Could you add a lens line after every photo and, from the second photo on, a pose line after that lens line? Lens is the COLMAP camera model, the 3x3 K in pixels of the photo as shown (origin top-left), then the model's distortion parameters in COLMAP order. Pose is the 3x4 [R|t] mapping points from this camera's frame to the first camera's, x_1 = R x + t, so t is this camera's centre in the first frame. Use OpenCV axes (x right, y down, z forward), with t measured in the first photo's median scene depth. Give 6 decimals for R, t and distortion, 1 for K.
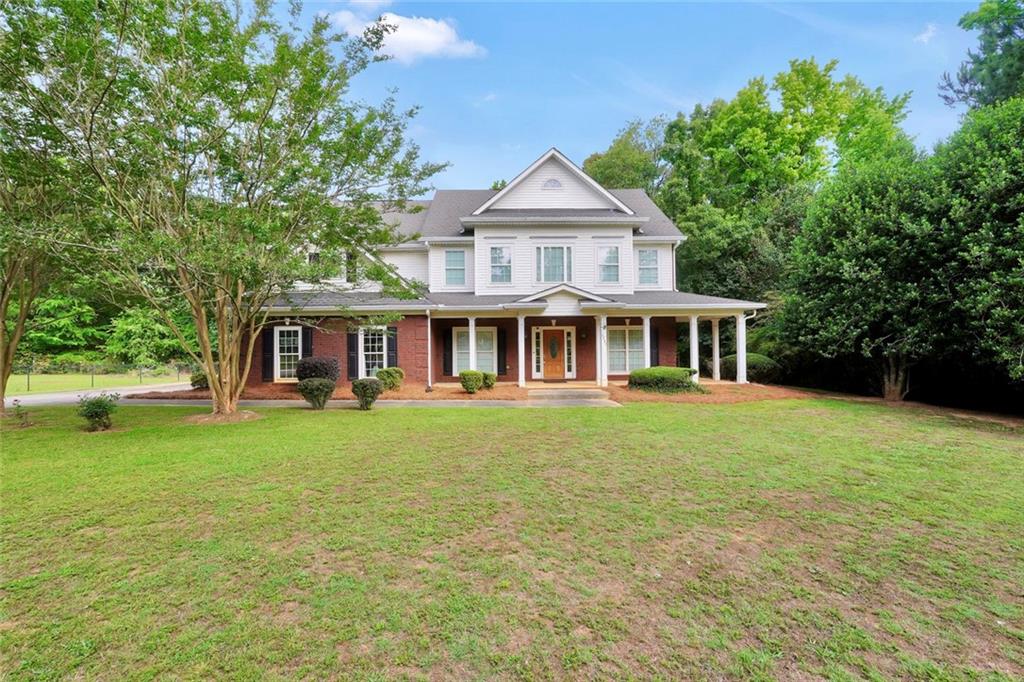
lens RADIAL K [[442.3, 0, 530.0], [0, 442.3, 344.9], [0, 0, 1]] dist [-0.000198, 0.000011]
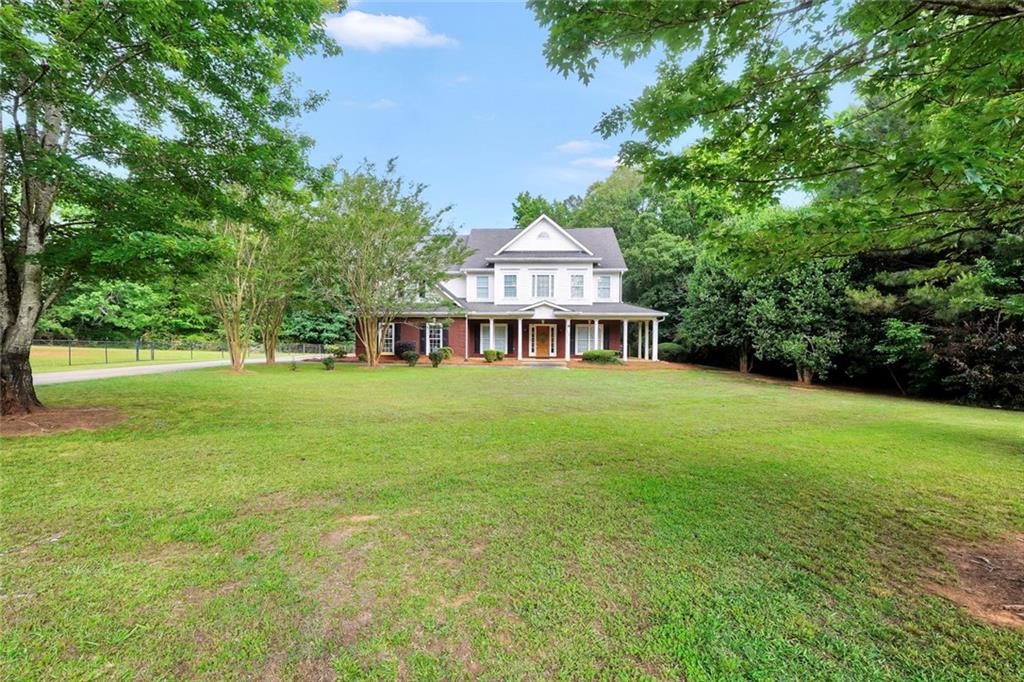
lens RADIAL K [[432.3, 0, 528.2], [0, 432.3, 334.3], [0, 0, 1]] dist [-0.009168, 0.000699]
pose [[0.997746, 0.016065, -0.065152, 0.106071], [-0.015746, 0.999861, 0.005401, -0.012383], [0.065229, -0.004363, 0.997861, -0.580907]]
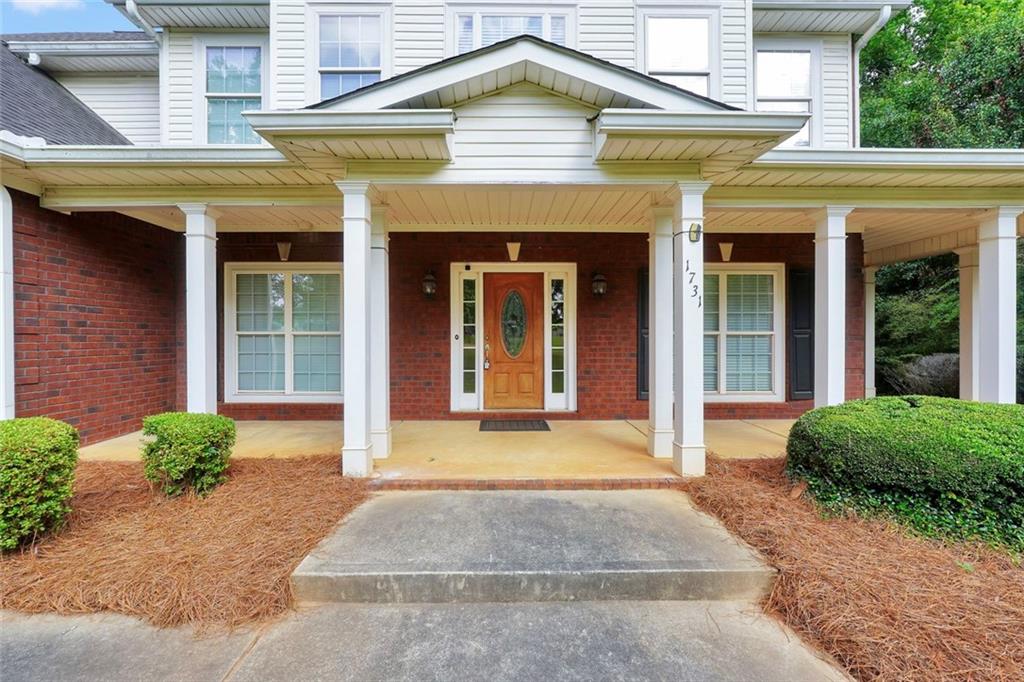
lens RADIAL K [[441.4, 0, 512.0], [0, 441.4, 341.0], [0, 0, 1]] dist [-0.001159, 0.000083]
pose [[0.999522, 0.008381, -0.029768, 0.064874], [-0.007724, 0.999726, 0.022113, 0.012850], [0.029945, -0.021872, 0.999312, 0.668860]]
